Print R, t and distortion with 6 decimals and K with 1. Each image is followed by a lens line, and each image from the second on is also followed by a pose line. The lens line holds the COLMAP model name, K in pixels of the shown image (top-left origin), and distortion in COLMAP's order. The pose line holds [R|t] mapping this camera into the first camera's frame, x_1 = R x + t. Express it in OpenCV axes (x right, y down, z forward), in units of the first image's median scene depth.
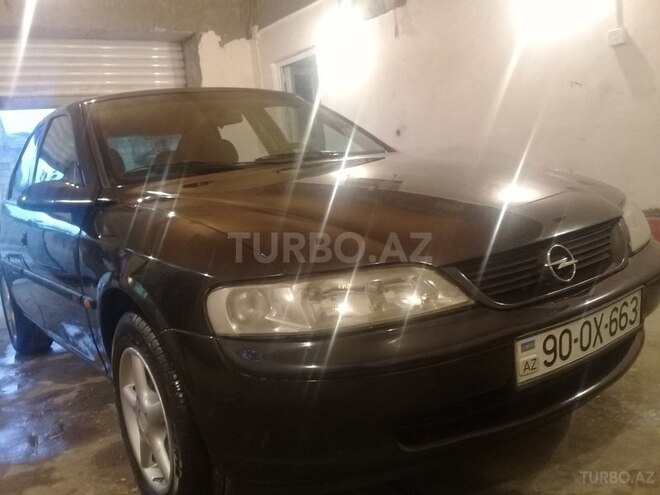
lens RADIAL K [[619.3, 0, 318.7], [0, 619.3, 246.4], [0, 0, 1]] dist [0.083074, -0.163468]
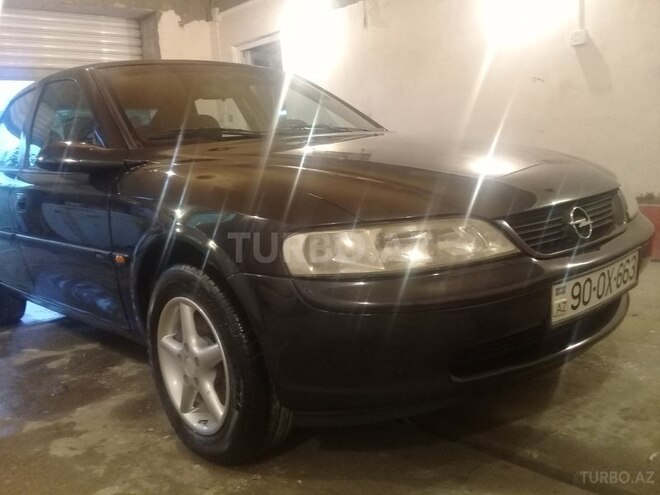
lens RADIAL K [[619.3, 0, 318.7], [0, 619.3, 246.4], [0, 0, 1]] dist [0.083074, -0.163468]
pose [[0.992233, 0.022555, 0.122334, -0.197181], [-0.023698, 0.999688, 0.007894, 0.062542], [-0.122118, -0.010731, 0.992458, -0.068896]]
